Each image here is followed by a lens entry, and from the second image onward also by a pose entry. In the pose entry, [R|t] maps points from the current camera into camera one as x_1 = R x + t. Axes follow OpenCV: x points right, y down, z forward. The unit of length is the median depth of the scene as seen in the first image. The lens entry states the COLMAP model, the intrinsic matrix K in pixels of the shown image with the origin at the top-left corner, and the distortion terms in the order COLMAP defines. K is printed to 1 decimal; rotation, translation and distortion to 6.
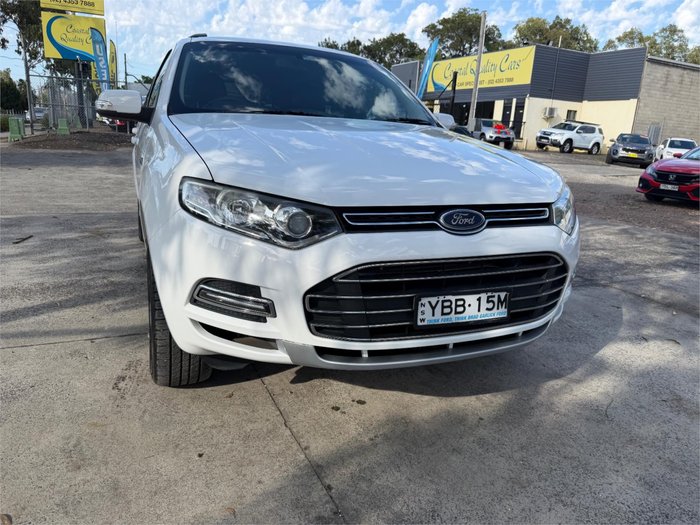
lens RADIAL K [[500.1, 0, 345.3], [0, 500.1, 252.7], [0, 0, 1]] dist [0.006398, -0.009905]
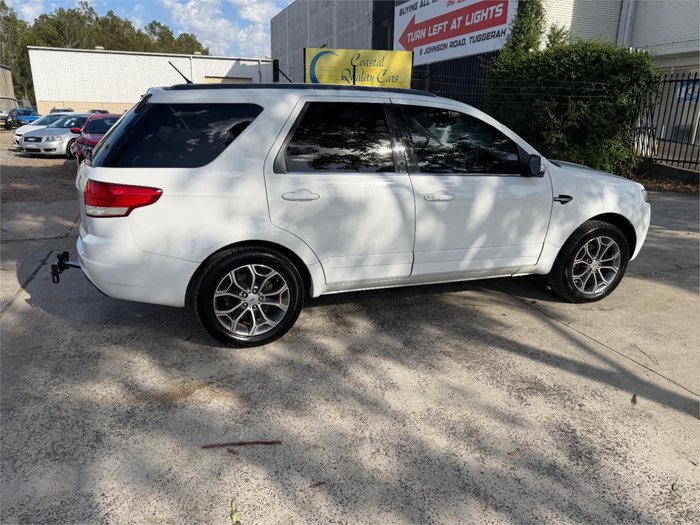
lens RADIAL K [[496.2, 0, 344.9], [0, 496.2, 264.9], [0, 0, 1]] dist [0.007958, -0.008675]
pose [[0.066795, -0.337363, 0.939002, -1.744069], [0.217580, 0.923380, 0.316273, -0.555497], [-0.973754, 0.183182, 0.135081, 1.311026]]
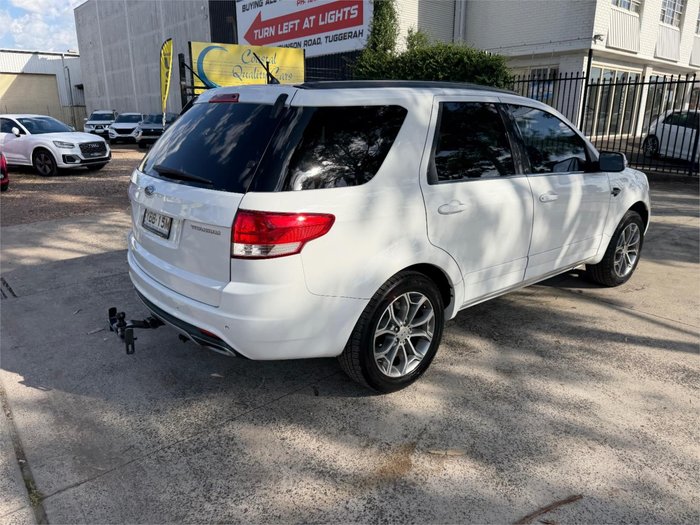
lens RADIAL K [[496.8, 0, 345.0], [0, 496.8, 258.0], [0, 0, 1]] dist [0.011720, -0.018099]
pose [[-0.283857, -0.315802, 0.905370, -1.510148], [0.205026, 0.902382, 0.379041, -0.697460], [-0.936691, 0.293218, -0.191400, 1.954248]]
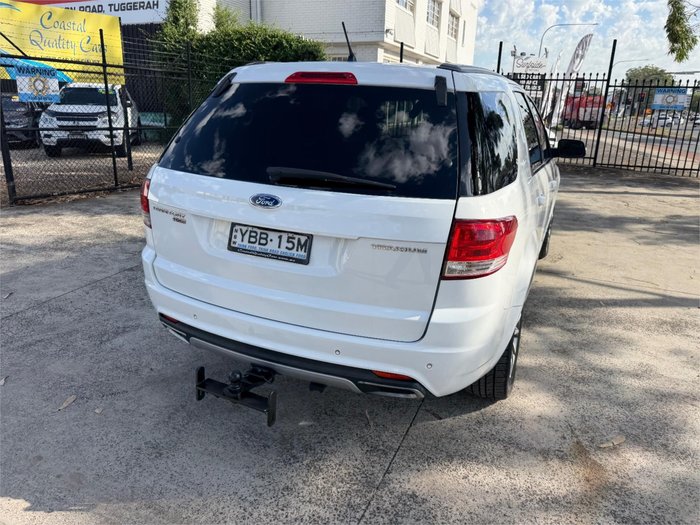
lens RADIAL K [[496.8, 0, 345.0], [0, 496.8, 258.0], [0, 0, 1]] dist [0.011720, -0.018099]
pose [[-0.670268, -0.288299, 0.683831, -1.088039], [0.110229, 0.872560, 0.475909, -0.777655], [-0.733887, 0.394364, -0.553070, 2.407139]]
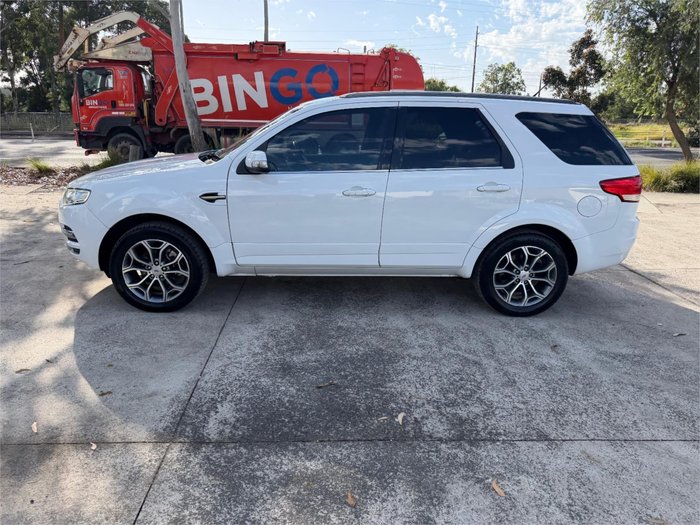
lens RADIAL K [[491.5, 0, 344.7], [0, 491.5, 263.7], [0, 0, 1]] dist [0.034645, -0.045675]
pose [[-0.356345, 0.214590, -0.909379, 1.333833], [-0.256529, 0.913399, 0.316061, -0.528032], [0.898449, 0.345909, -0.270437, 1.853824]]
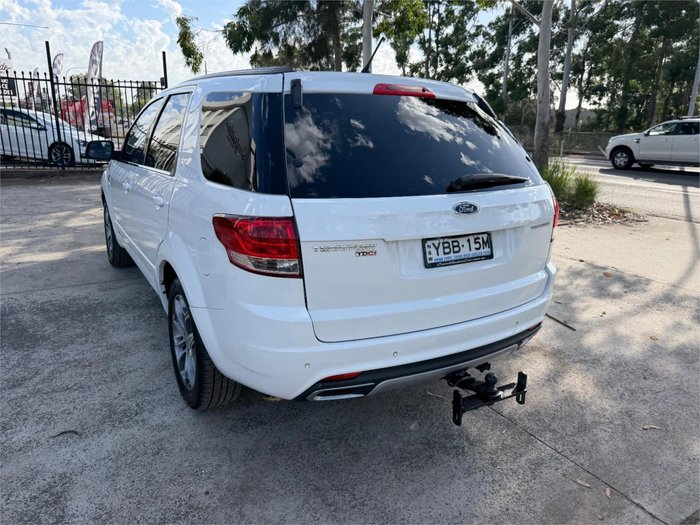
lens RADIAL K [[496.8, 0, 345.0], [0, 496.8, 258.0], [0, 0, 1]] dist [0.011720, -0.018099]
pose [[-0.987898, -0.033460, -0.151456, -0.250595], [-0.101858, 0.876351, 0.470781, -0.789697], [0.116976, 0.480510, -0.869153, 2.712197]]
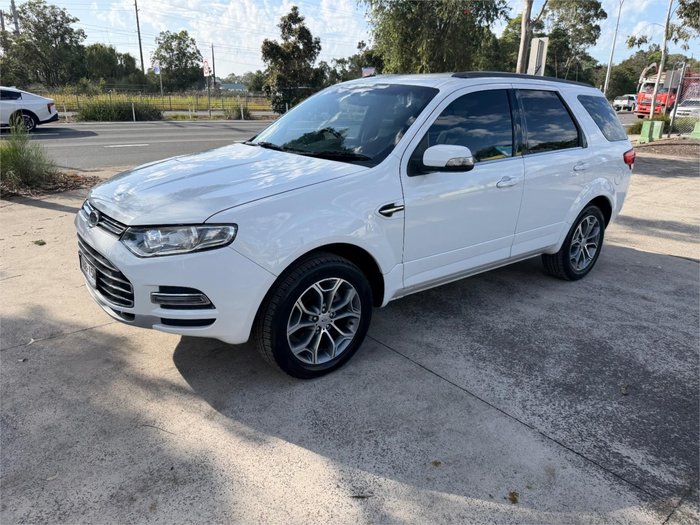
lens RADIAL K [[490.6, 0, 335.2], [0, 490.6, 263.7], [0, 0, 1]] dist [0.044507, -0.060834]
pose [[0.244386, 0.275724, -0.929651, 1.177027], [-0.237401, 0.946558, 0.218331, -0.278346], [0.940168, 0.167343, 0.296783, 0.753448]]
